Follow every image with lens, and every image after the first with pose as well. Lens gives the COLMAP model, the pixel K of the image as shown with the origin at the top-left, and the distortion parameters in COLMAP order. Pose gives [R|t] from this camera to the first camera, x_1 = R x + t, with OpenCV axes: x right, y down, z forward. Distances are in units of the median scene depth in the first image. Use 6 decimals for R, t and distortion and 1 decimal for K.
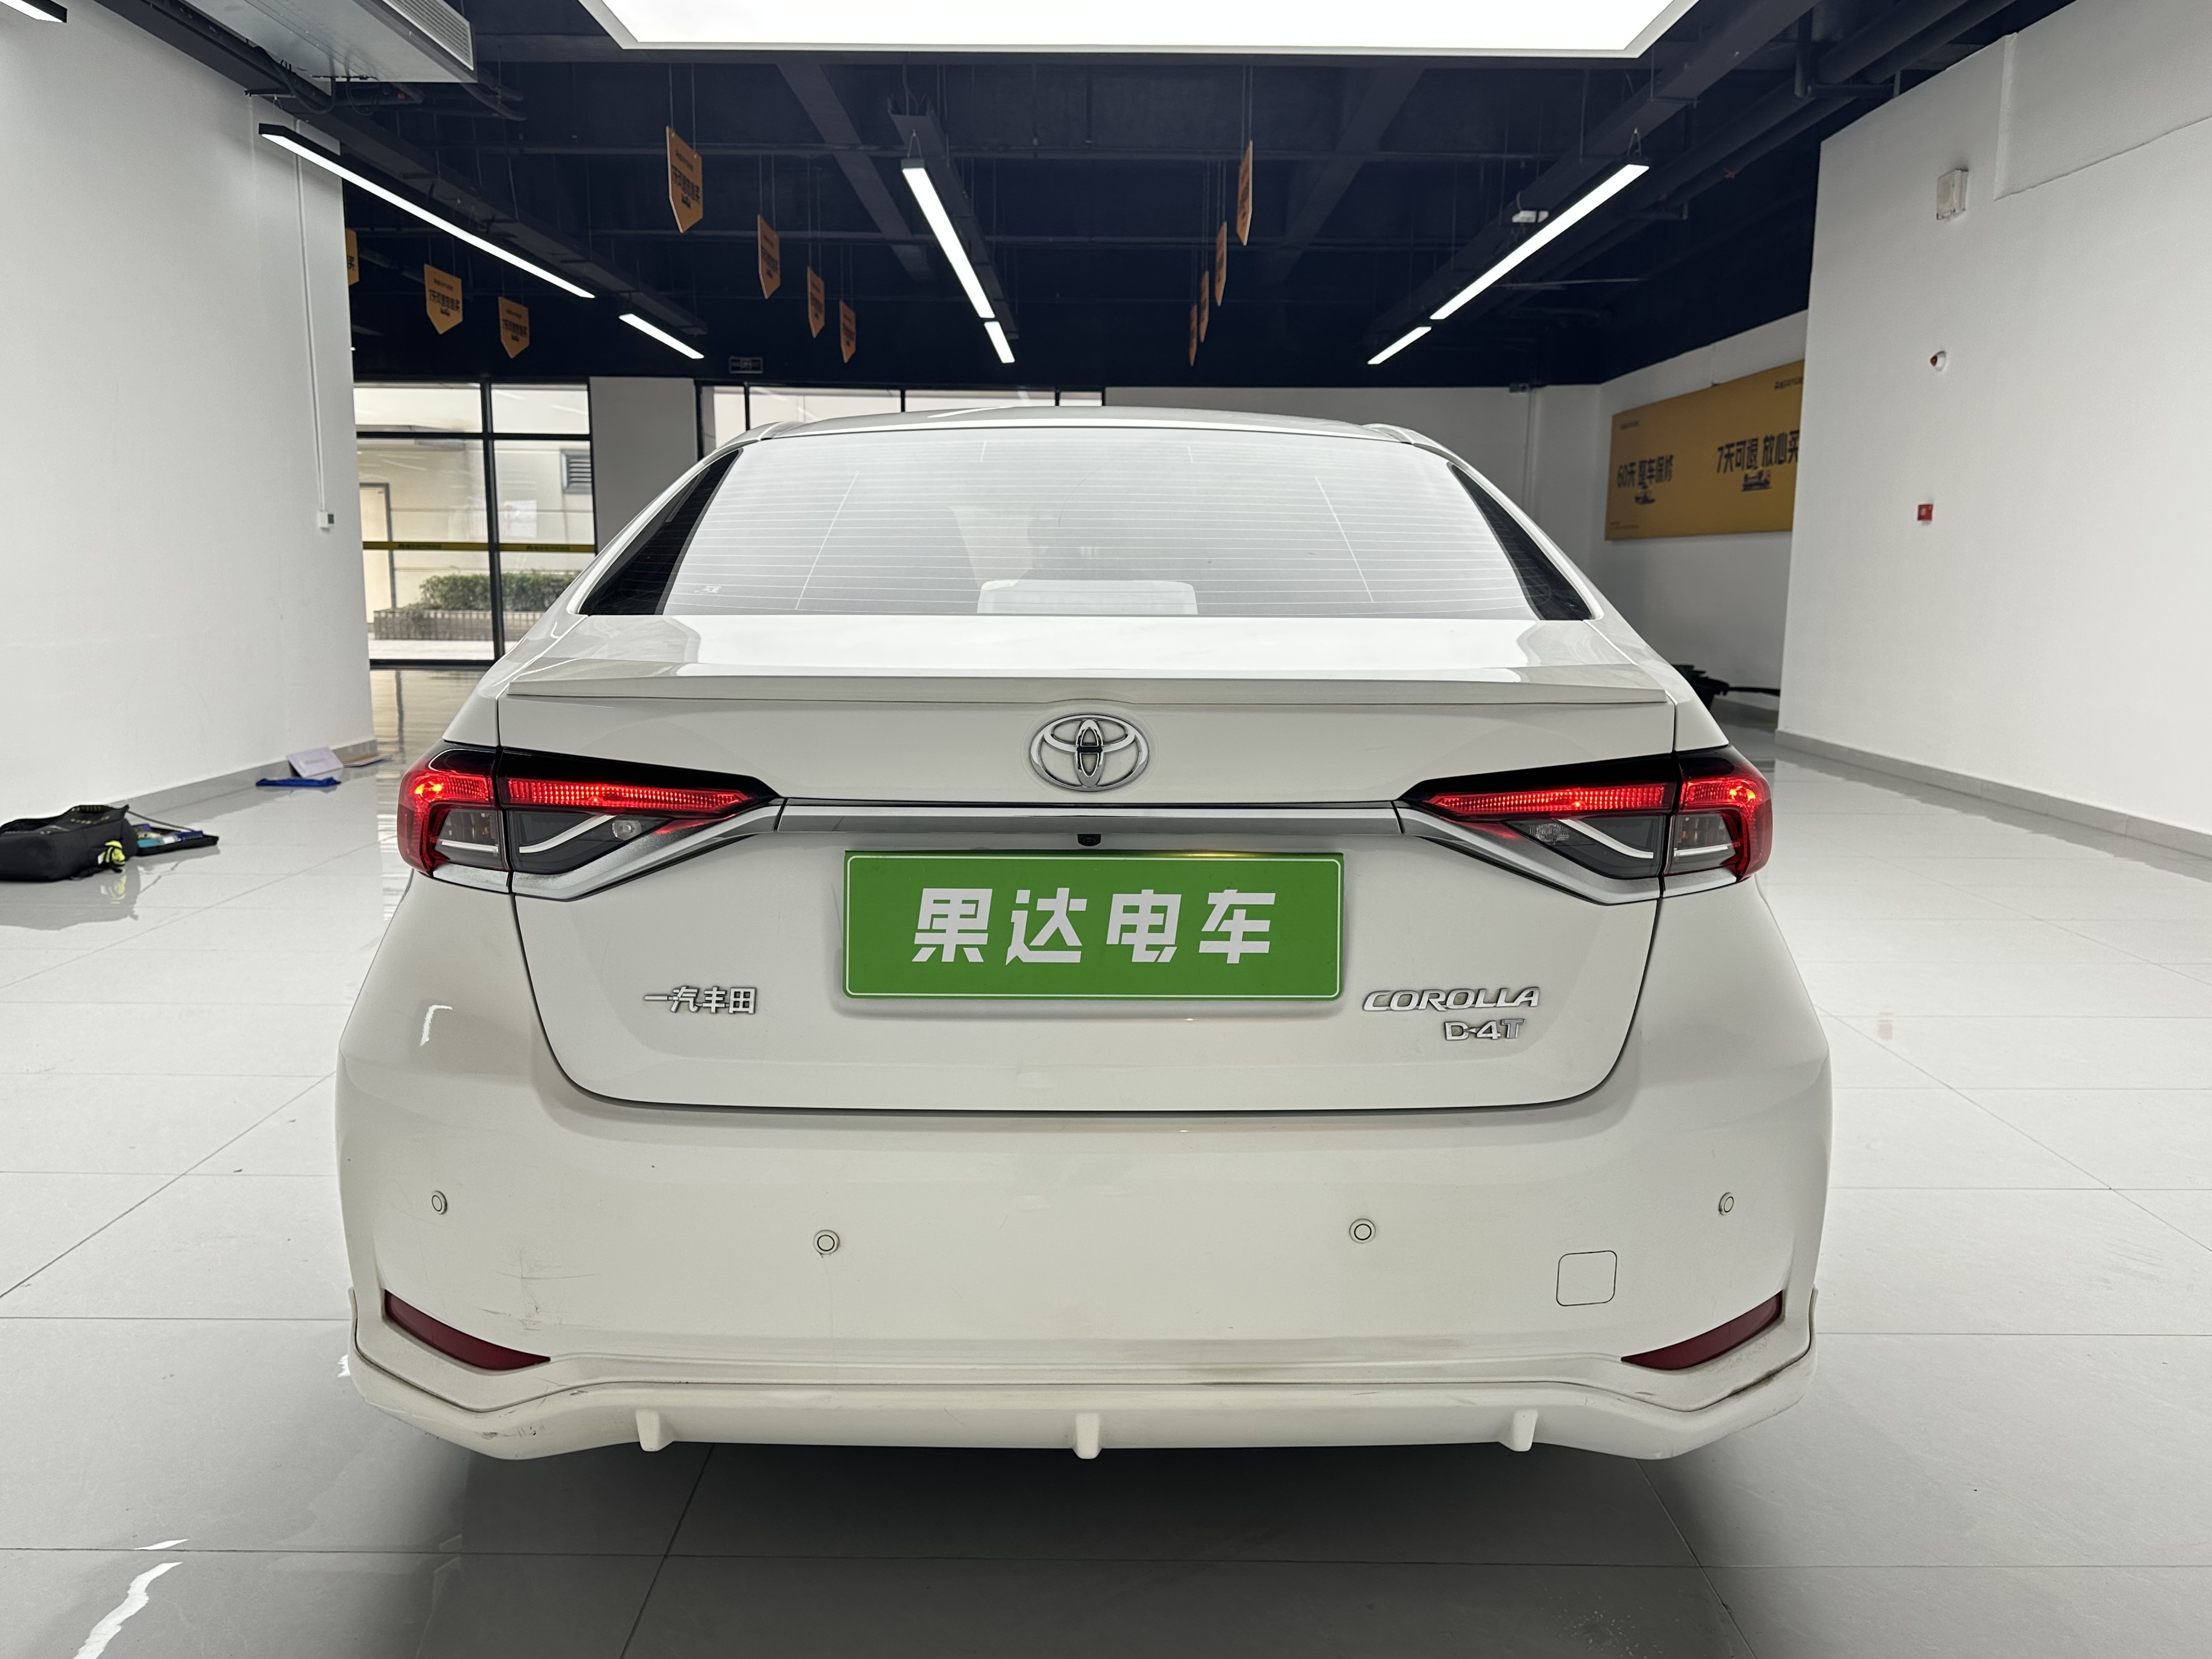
lens RADIAL K [[1676.6, 0, 1106.0], [0, 1676.6, 829.5], [0, 0, 1]] dist [0.053581, -0.055894]
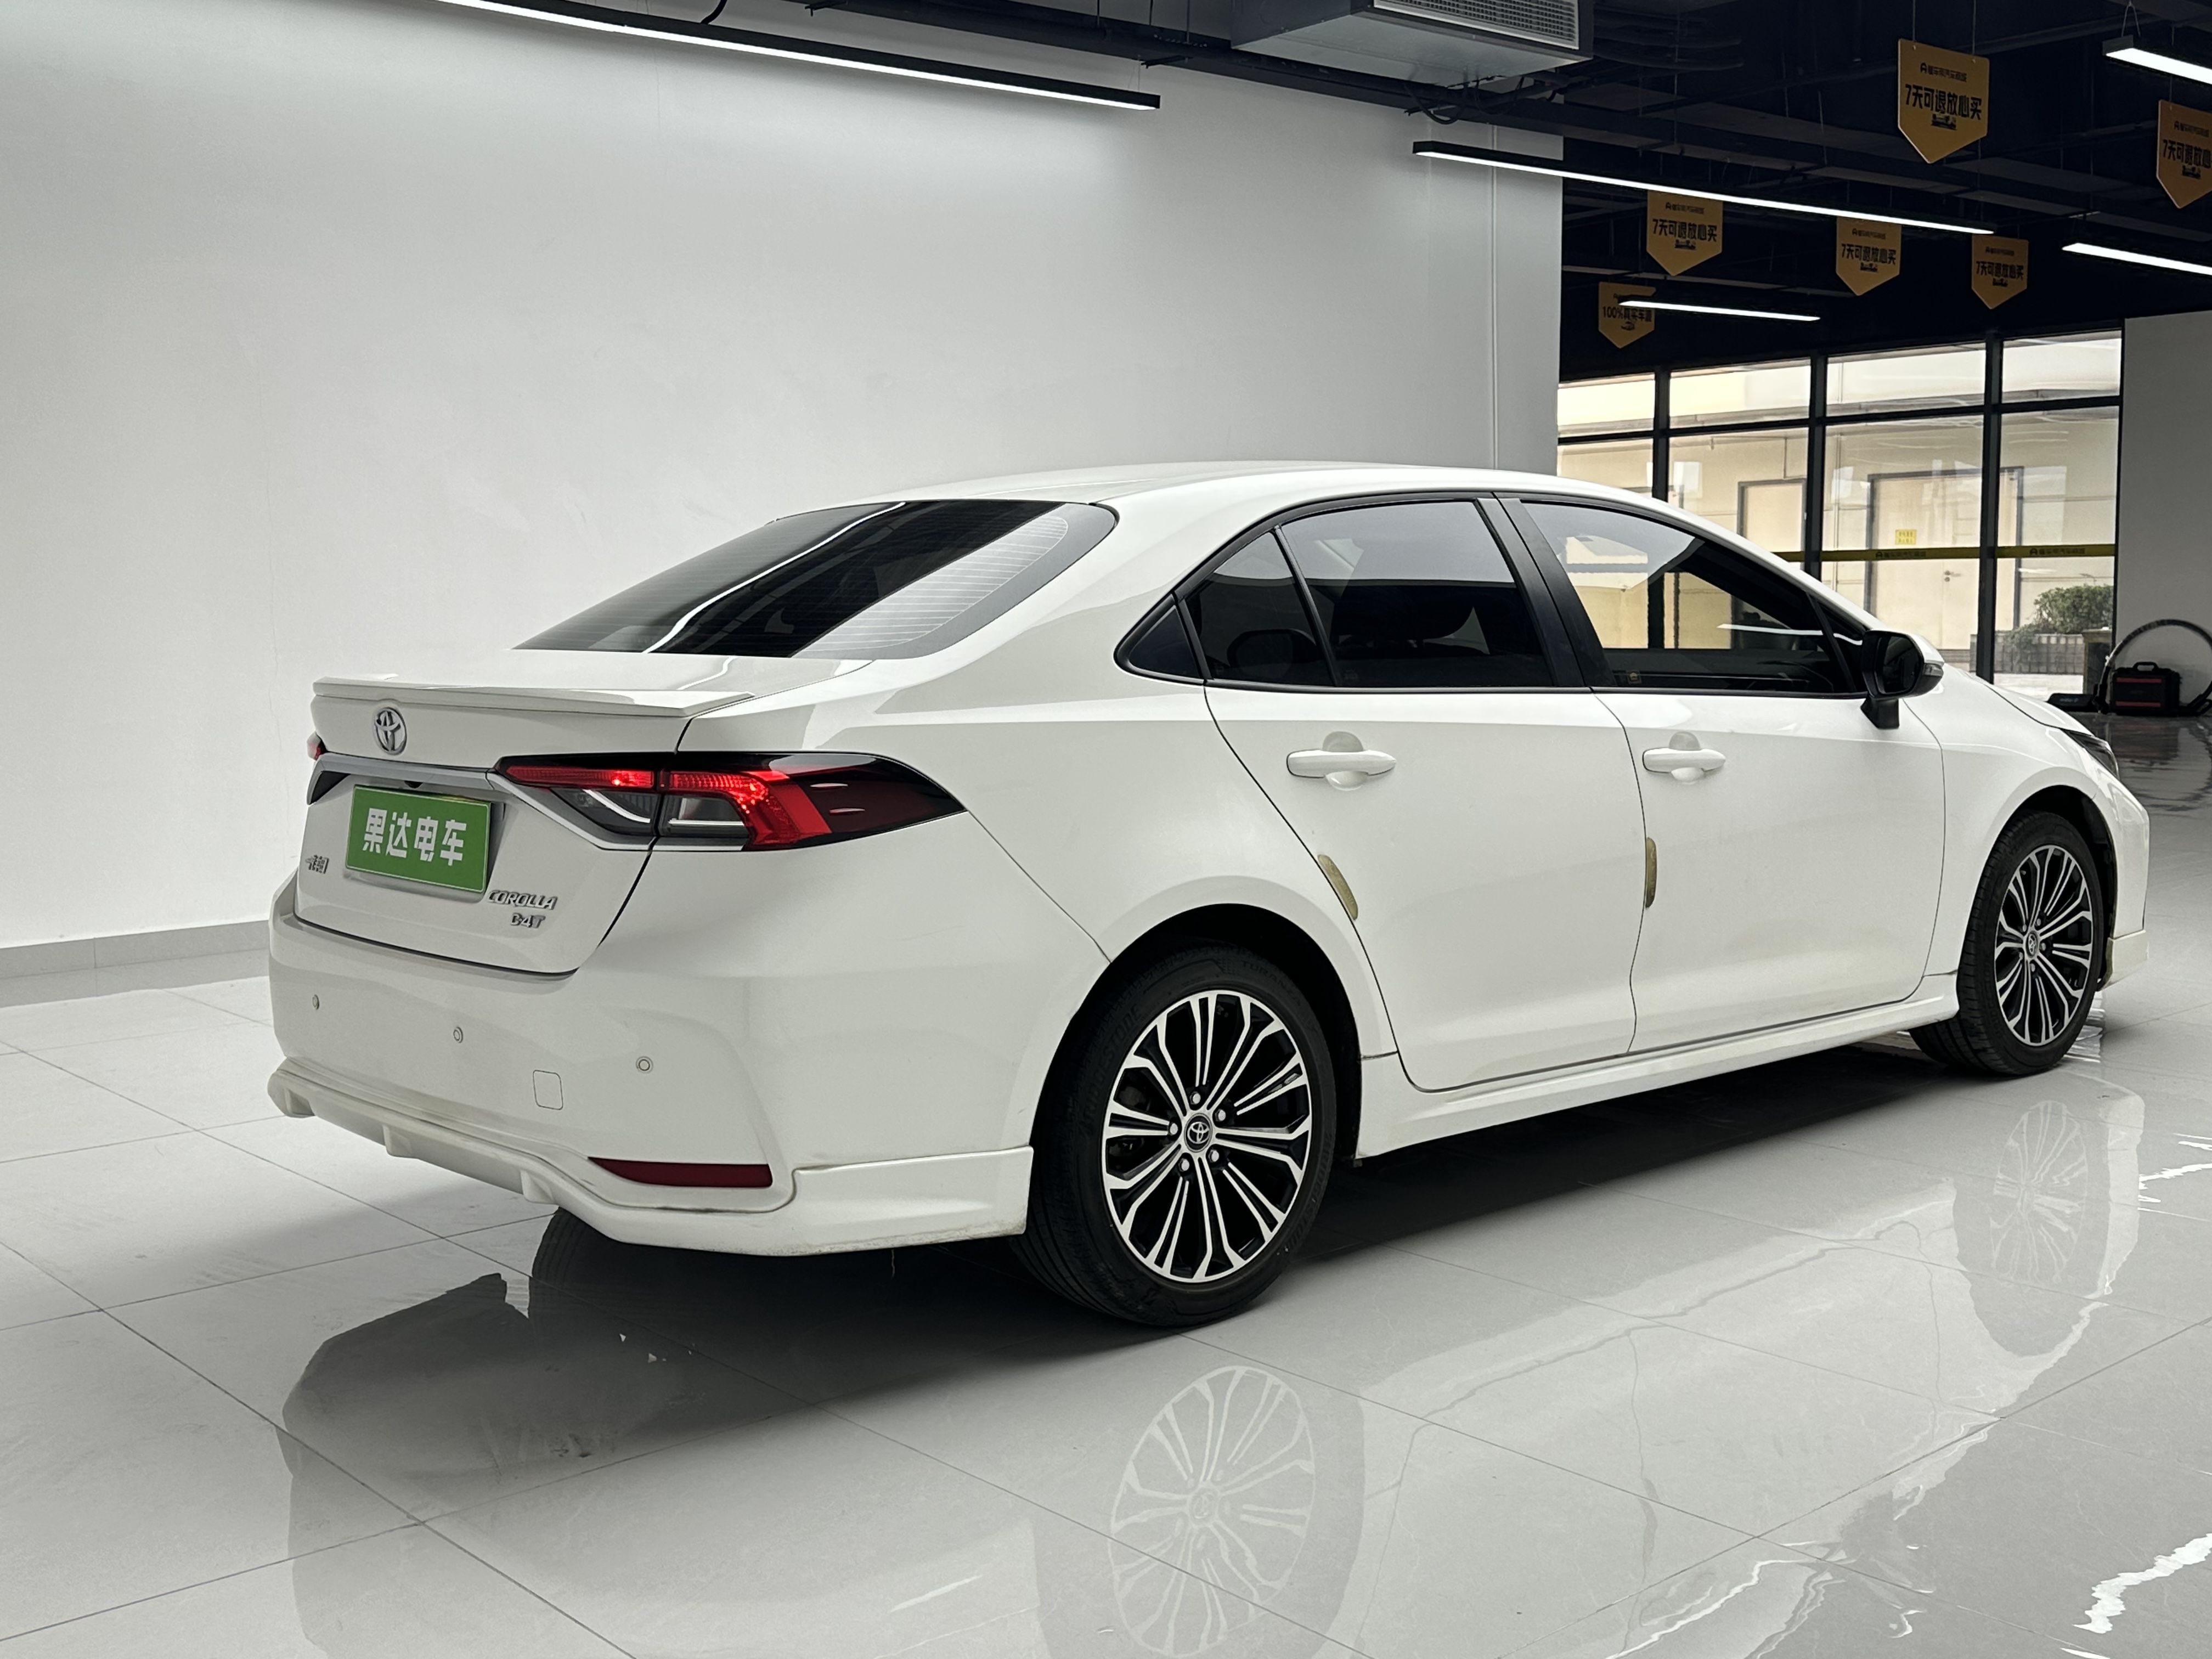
lens RADIAL K [[2346.4, 0, 1106.0], [0, 2346.4, 829.5], [0, 0, 1]] dist [0.227136, -0.549263]
pose [[0.656843, 0.064353, -0.751276, 0.874810], [-0.099327, 0.995054, -0.001608, -0.005490], [0.747457, 0.075678, 0.659986, -0.018063]]
